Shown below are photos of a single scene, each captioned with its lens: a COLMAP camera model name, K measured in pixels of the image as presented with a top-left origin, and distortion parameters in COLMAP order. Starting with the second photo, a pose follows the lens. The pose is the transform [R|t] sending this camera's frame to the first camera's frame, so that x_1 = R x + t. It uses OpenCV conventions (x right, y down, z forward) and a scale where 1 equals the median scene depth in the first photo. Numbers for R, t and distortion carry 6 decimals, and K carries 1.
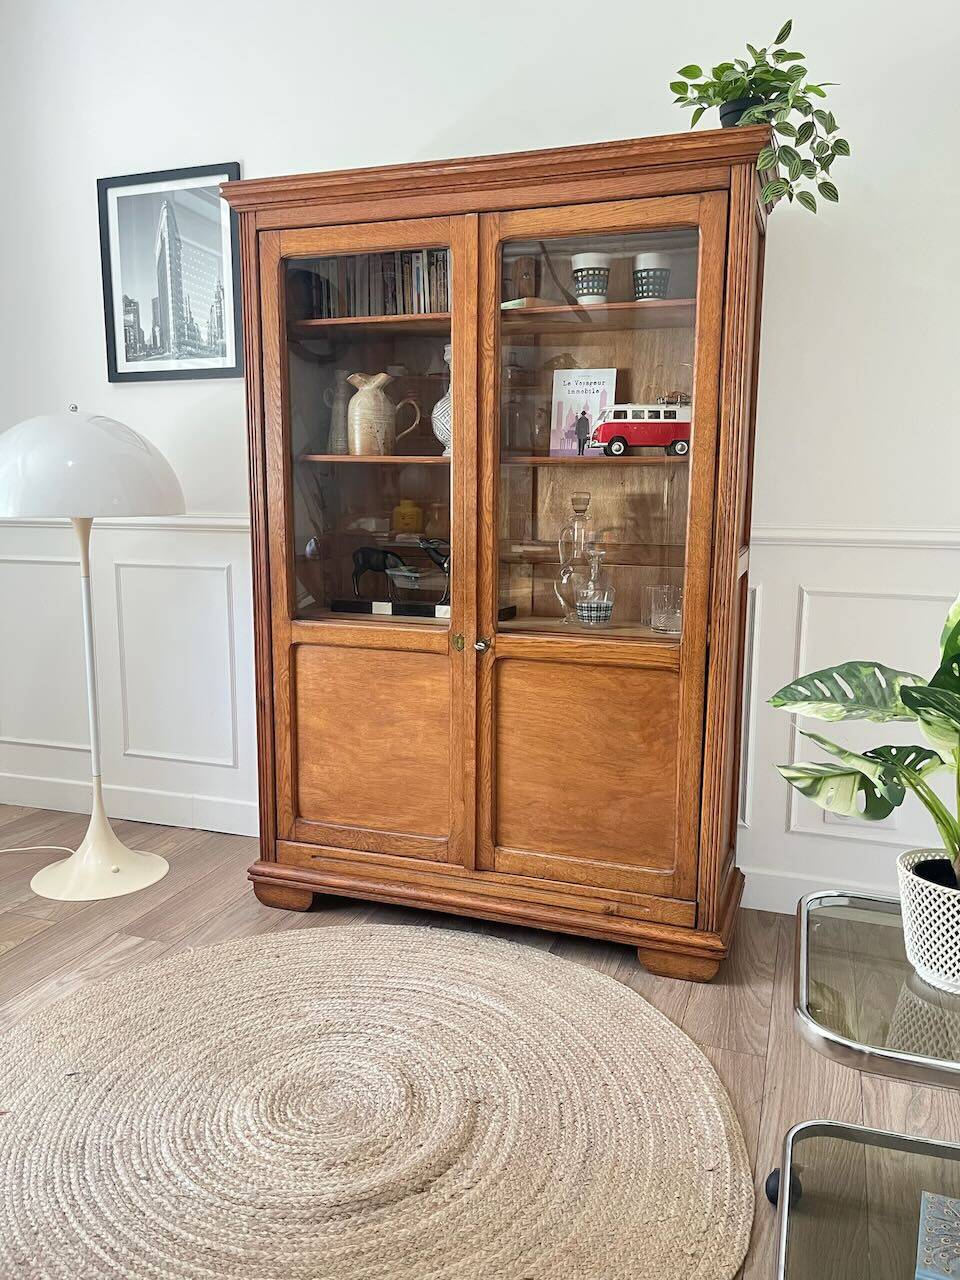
lens RADIAL K [[978.6, 0, 477.3], [0, 978.6, 648.0], [0, 0, 1]] dist [0.040500, -0.058574]
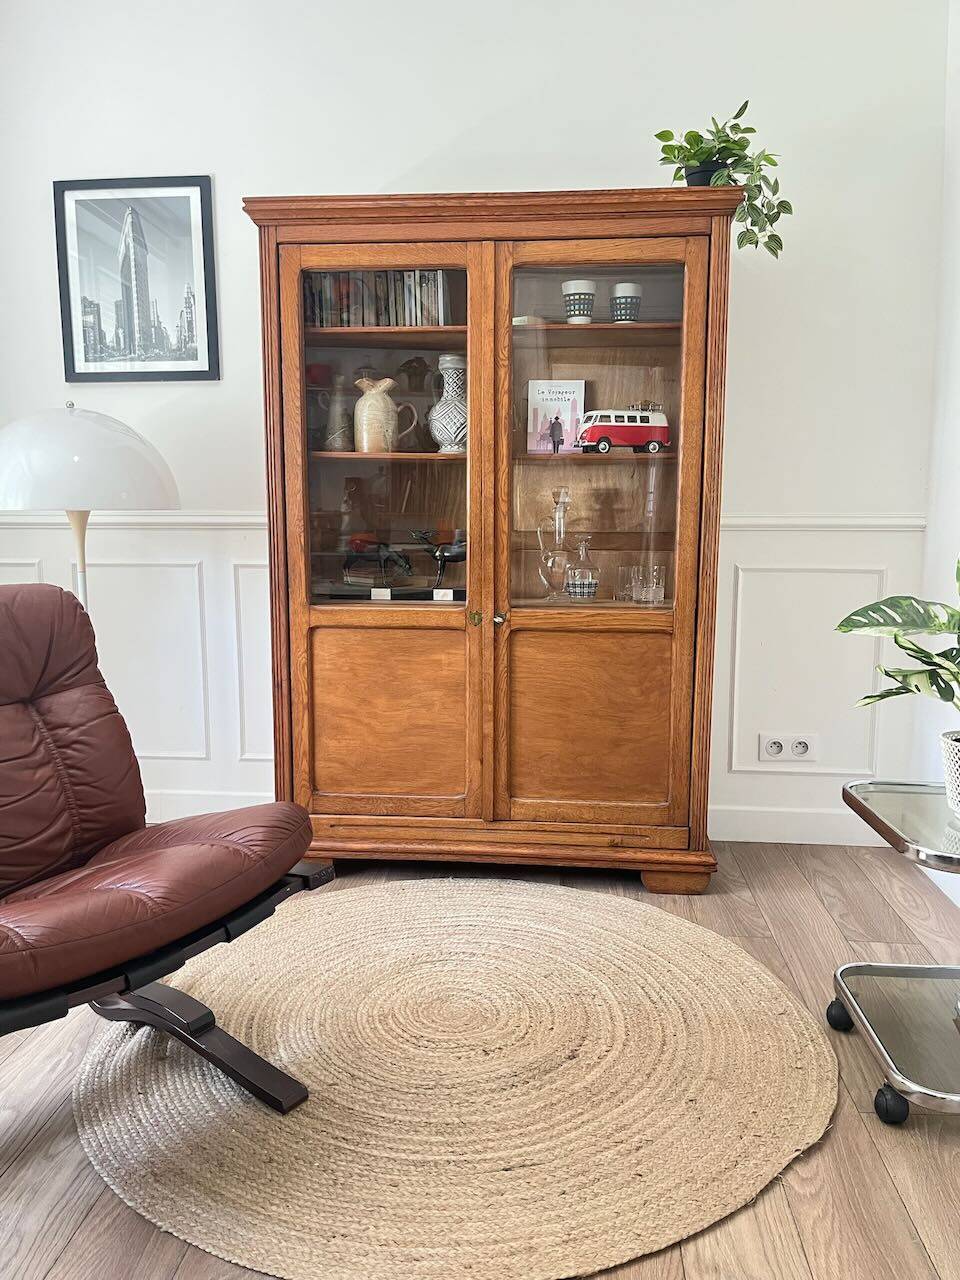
lens RADIAL K [[978.6, 0, 480.9], [0, 978.6, 652.1], [0, 0, 1]] dist [0.040500, -0.058574]
pose [[0.967483, -0.041723, 0.249470, -0.296213], [0.046156, 0.998863, -0.011945, 0.047323], [-0.248688, 0.023071, 0.968309, -0.091378]]
